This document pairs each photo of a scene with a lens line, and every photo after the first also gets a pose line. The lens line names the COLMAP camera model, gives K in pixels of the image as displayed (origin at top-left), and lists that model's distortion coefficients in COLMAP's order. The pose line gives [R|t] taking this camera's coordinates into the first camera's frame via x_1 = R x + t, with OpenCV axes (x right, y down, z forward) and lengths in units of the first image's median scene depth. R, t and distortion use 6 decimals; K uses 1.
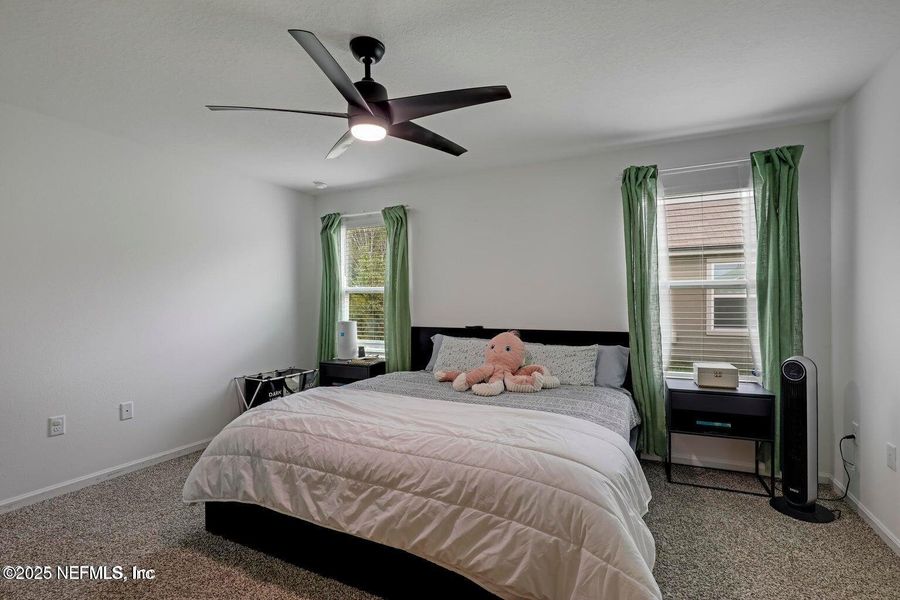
lens RADIAL K [[415.0, 0, 451.1], [0, 415.0, 296.9], [0, 0, 1]] dist [-0.014428, -0.000179]
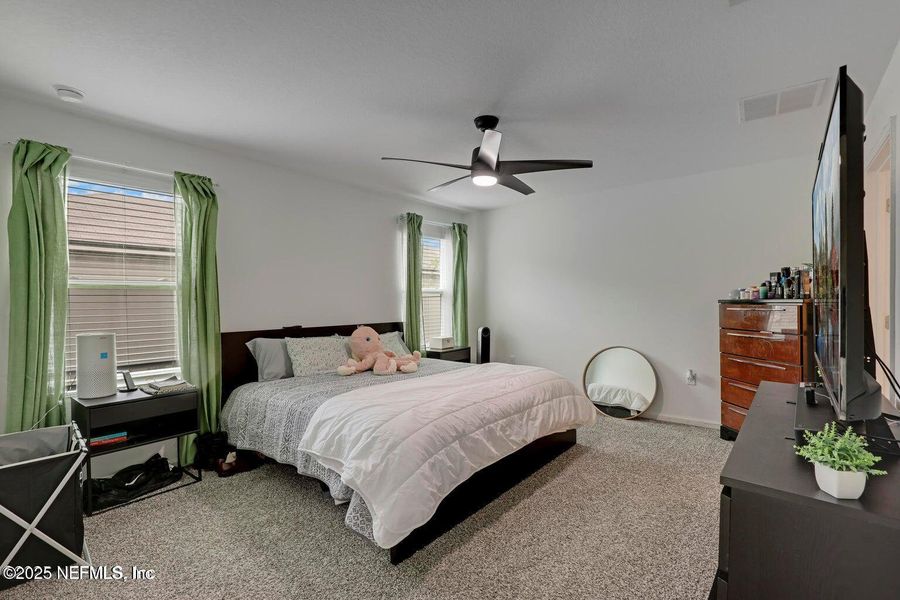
lens RADIAL K [[415.0, 0, 450.4], [0, 415.0, 300.1], [0, 0, 1]] dist [-0.014428, -0.000179]
pose [[0.233015, 0.005996, 0.972455, -1.029670], [-0.000521, 0.999982, -0.006041, 0.017256], [-0.972473, 0.000901, 0.233014, 0.508125]]
